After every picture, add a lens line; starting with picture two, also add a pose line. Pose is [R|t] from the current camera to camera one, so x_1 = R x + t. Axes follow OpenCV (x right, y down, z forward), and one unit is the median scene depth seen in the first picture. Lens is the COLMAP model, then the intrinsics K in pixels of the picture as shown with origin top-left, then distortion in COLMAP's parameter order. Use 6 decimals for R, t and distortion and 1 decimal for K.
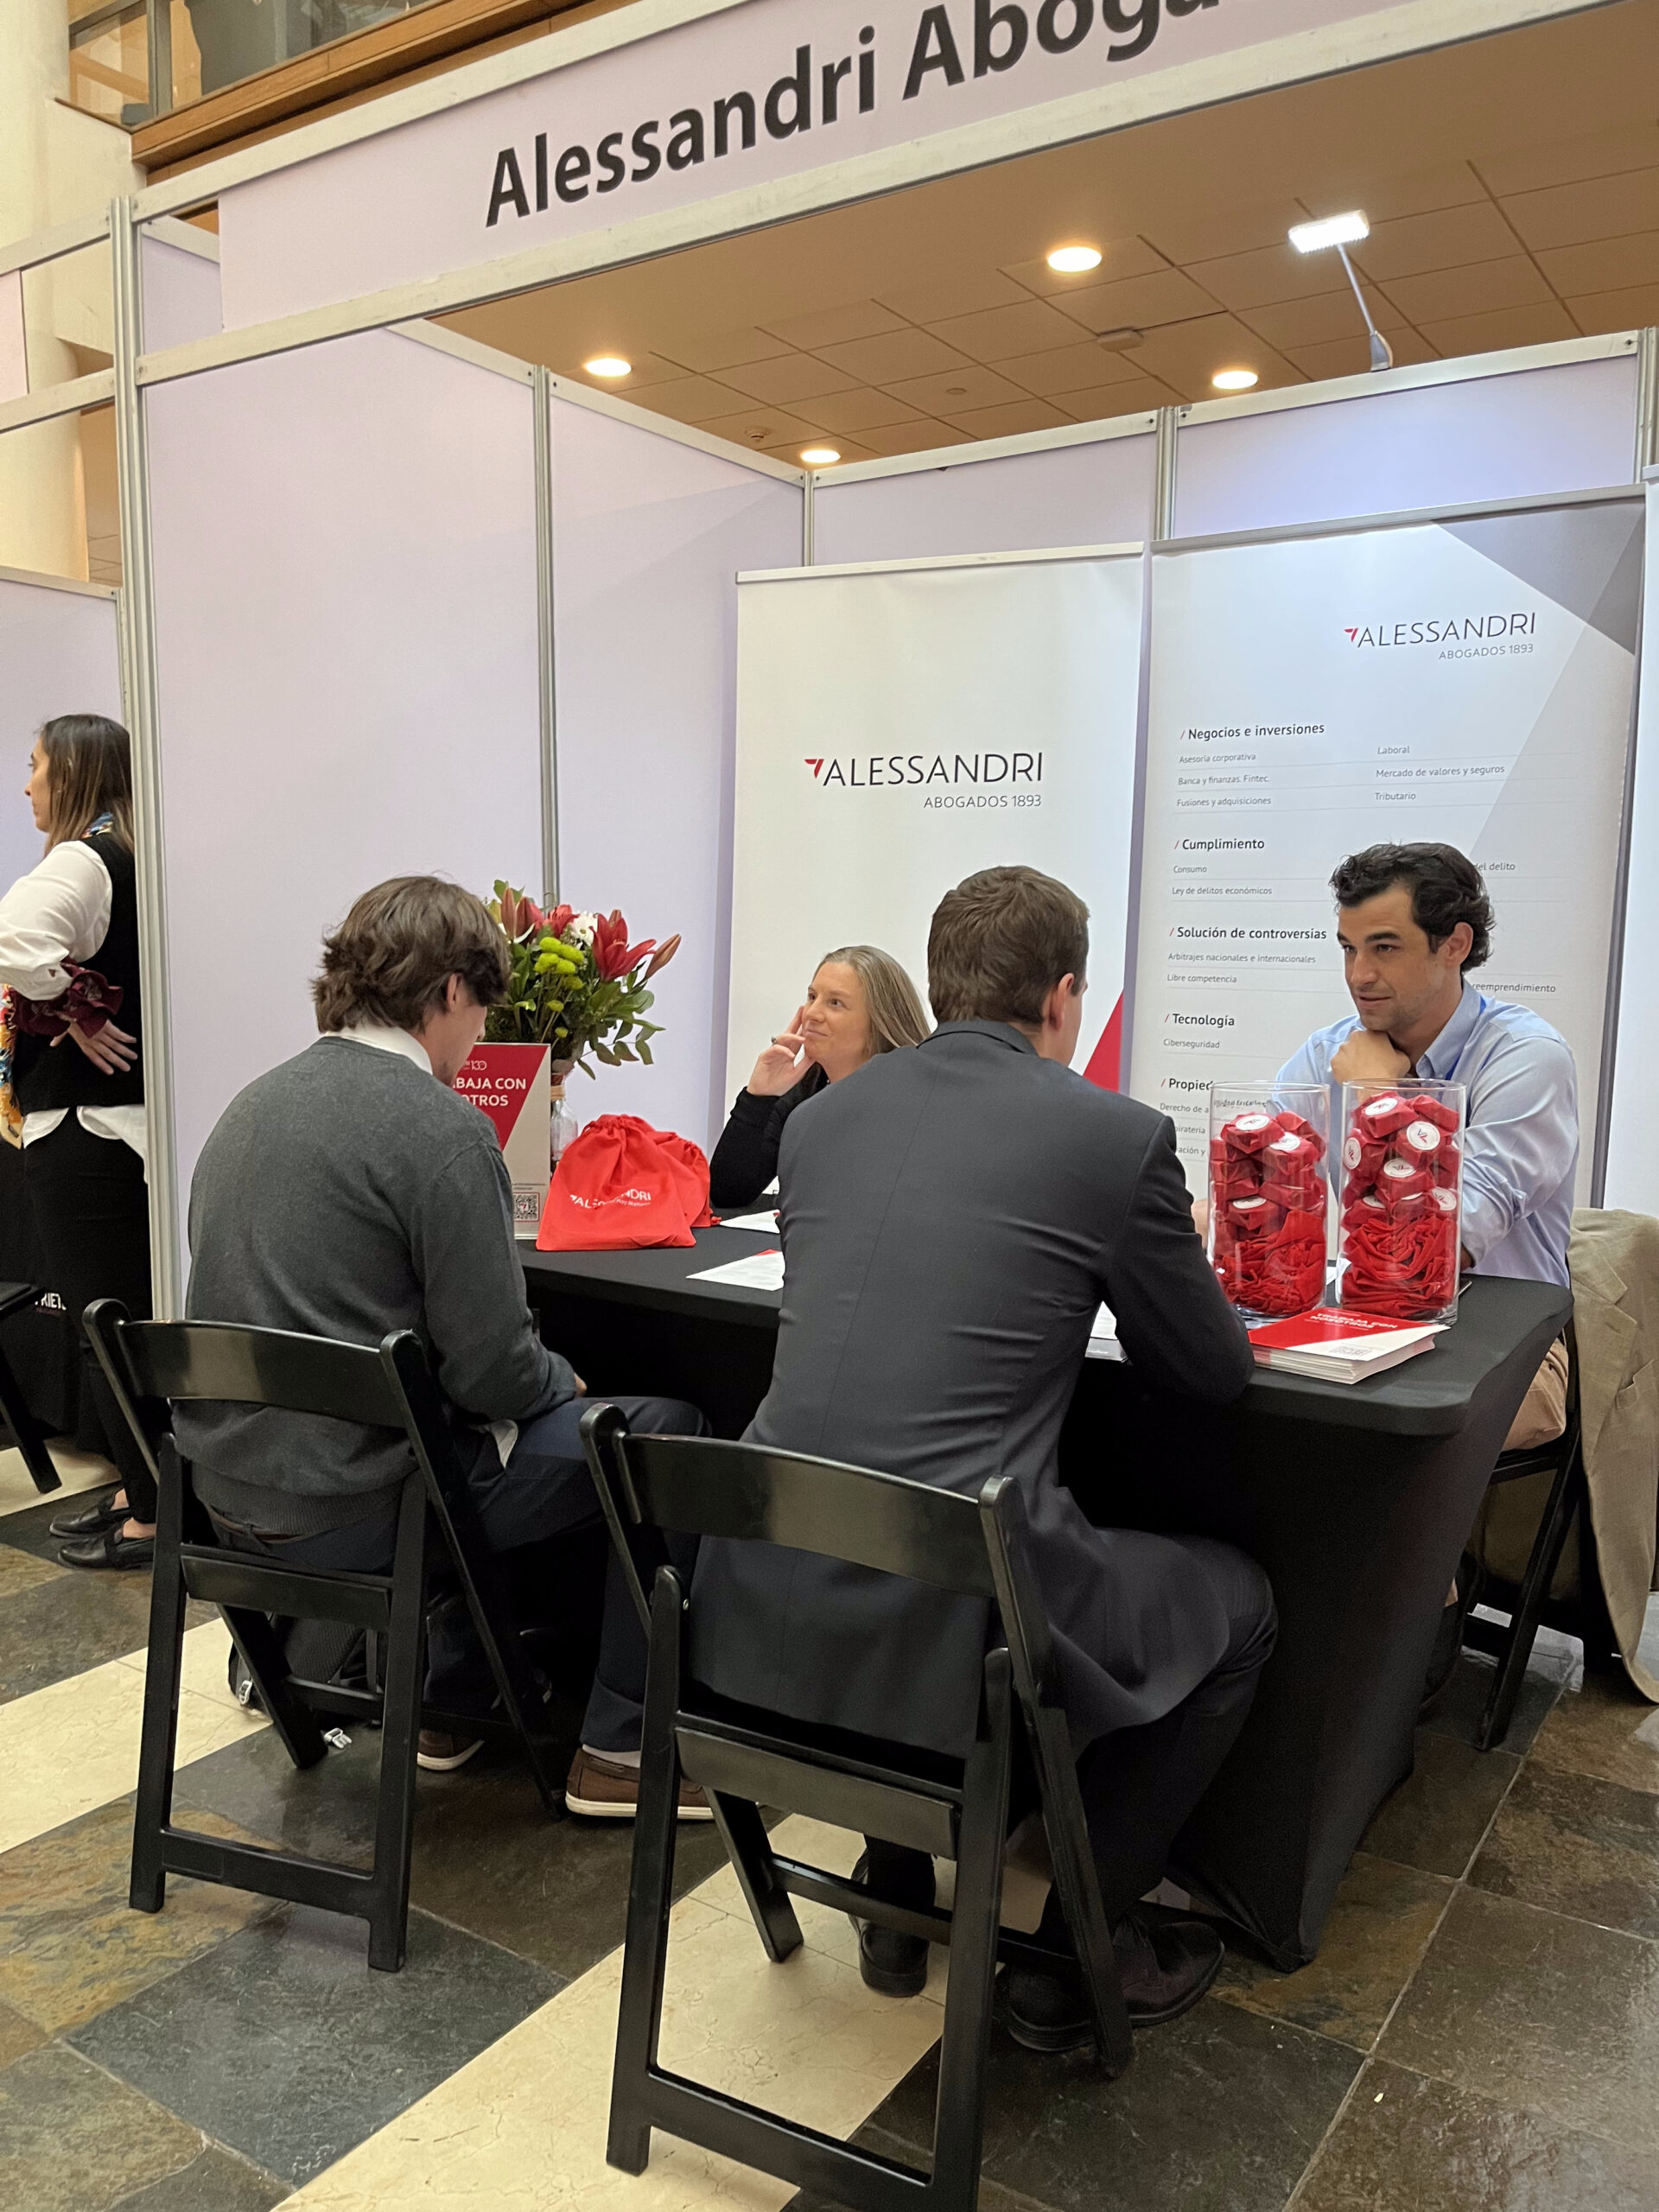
lens RADIAL K [[1674.2, 0, 829.5], [0, 1674.2, 1106.0], [0, 0, 1]] dist [0.082314, -0.164110]
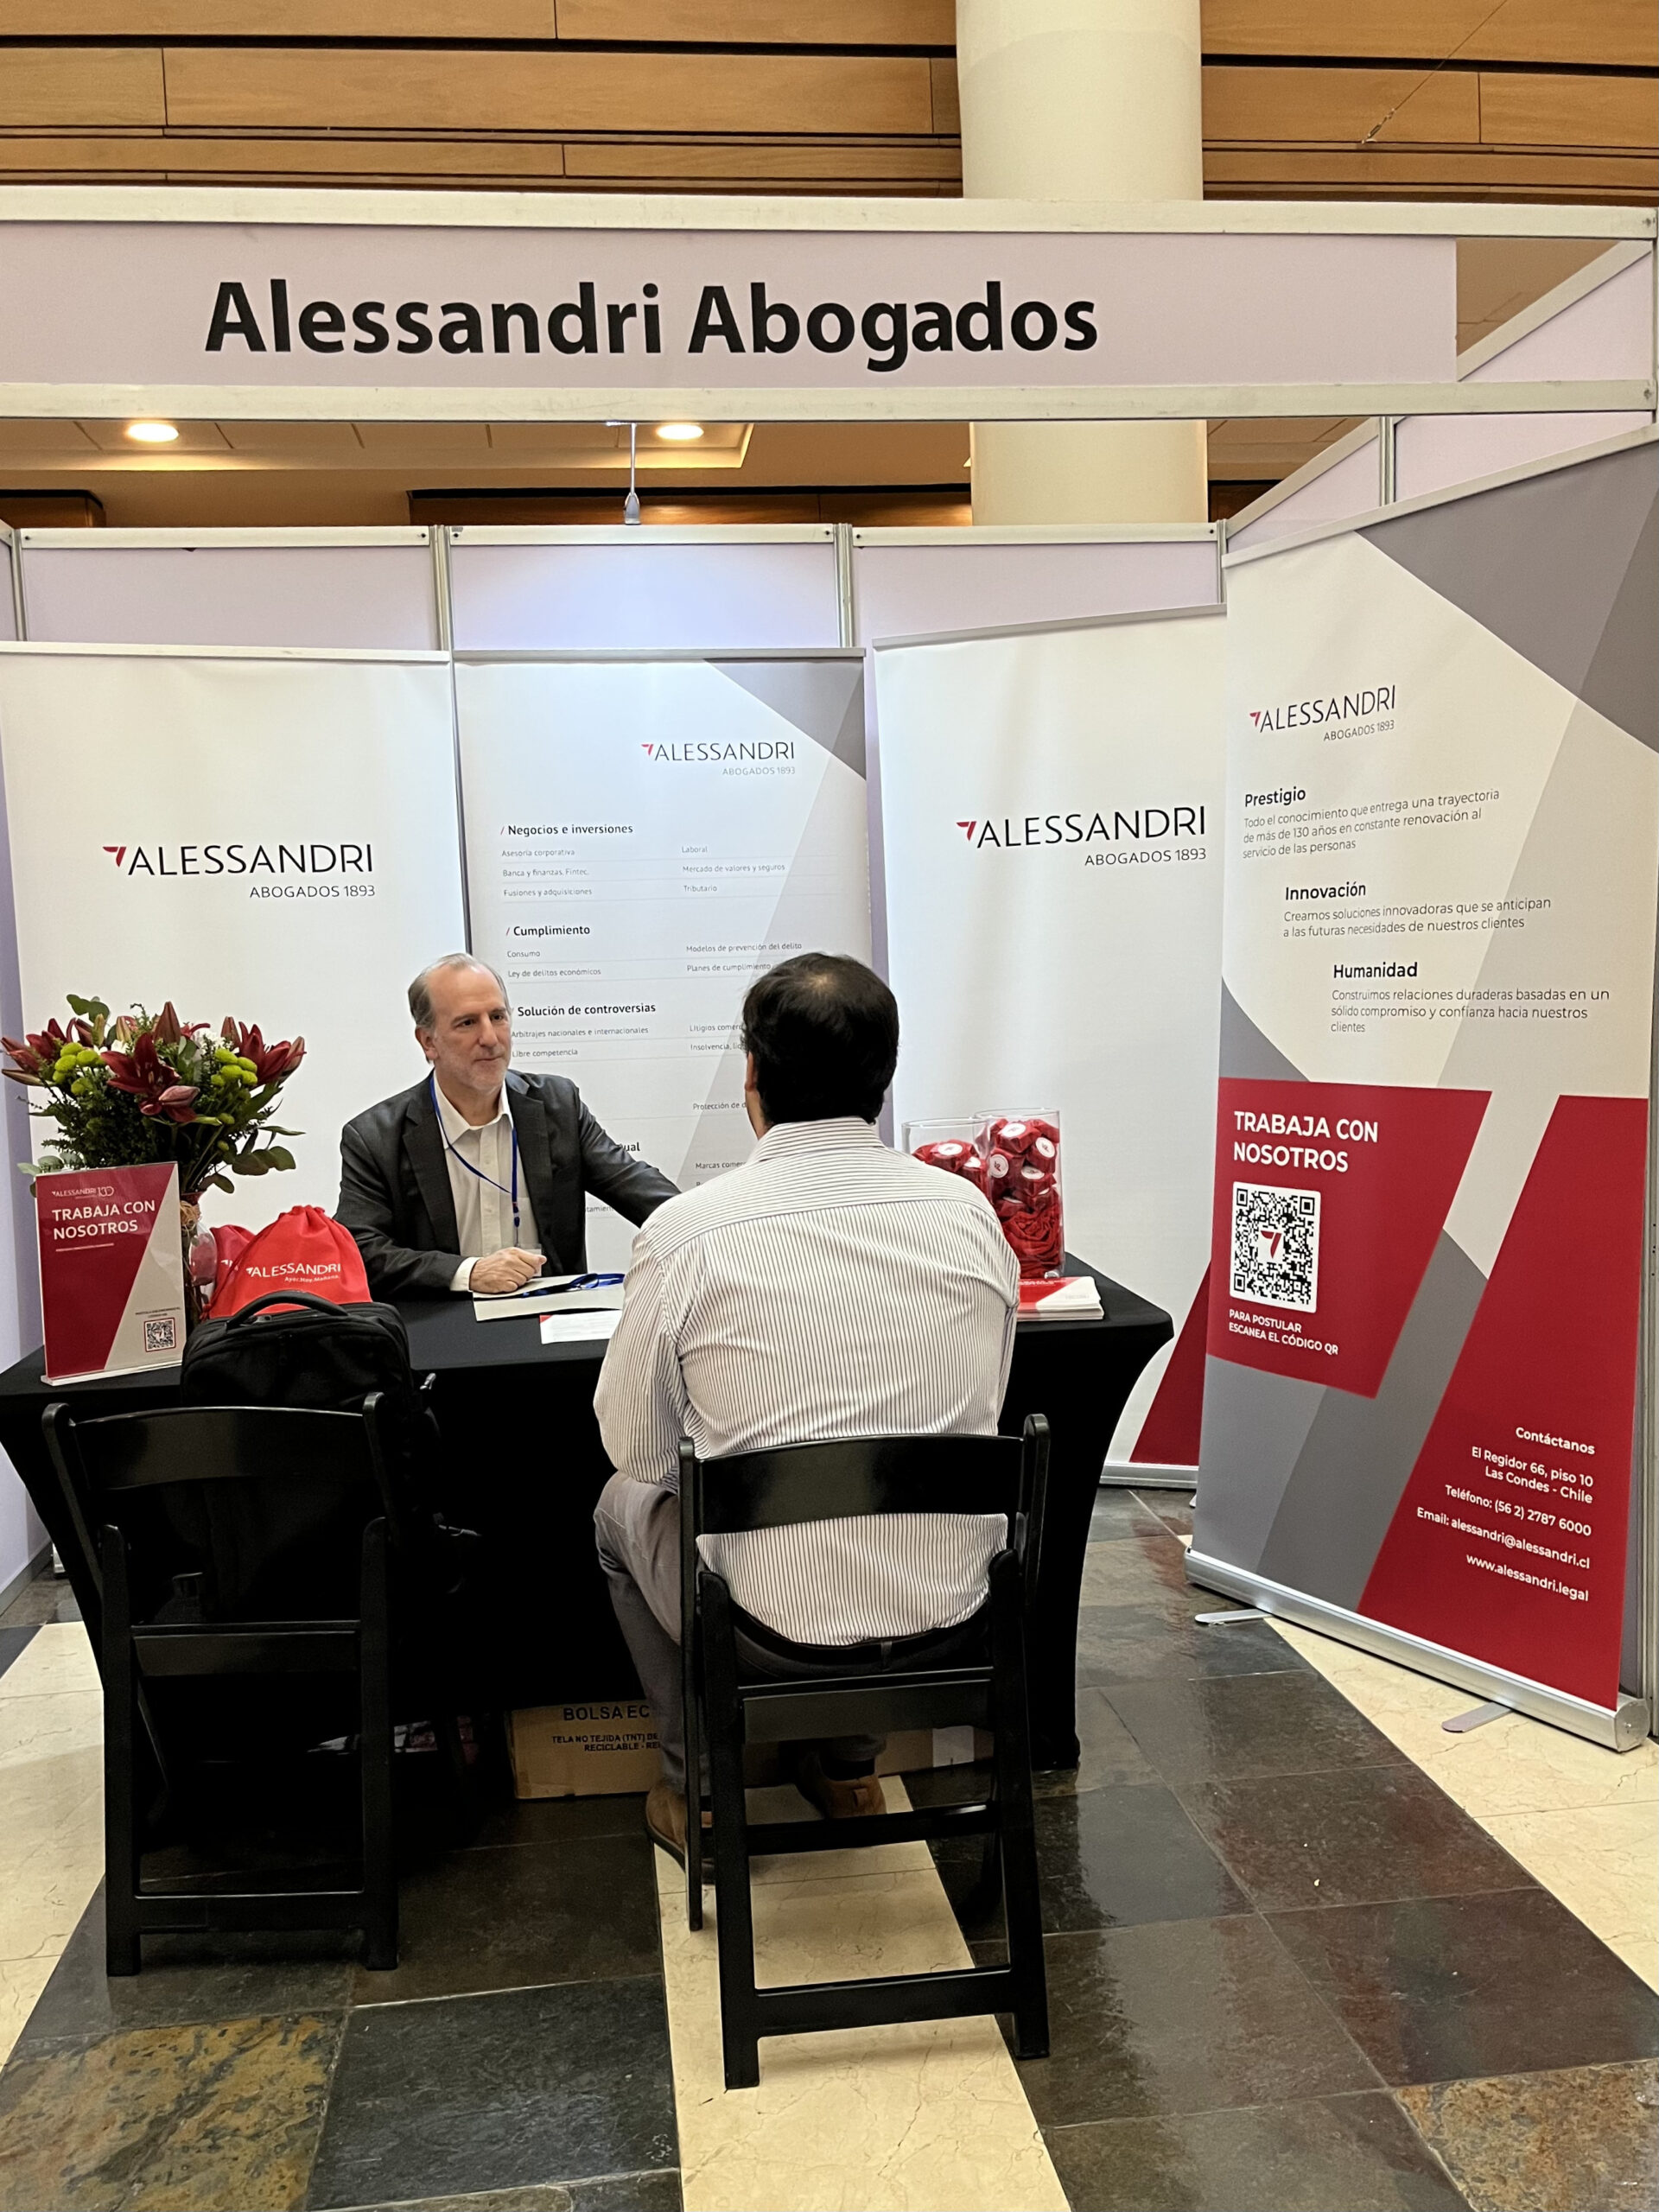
lens RADIAL K [[1878.2, 0, 826.7], [0, 1878.2, 1085.0], [0, 0, 1]] dist [0.002708, 0.008869]
pose [[0.752834, -0.075423, 0.653874, -0.734776], [0.113065, 0.993465, -0.015582, -0.027242], [-0.648426, 0.085661, 0.756443, -0.054239]]
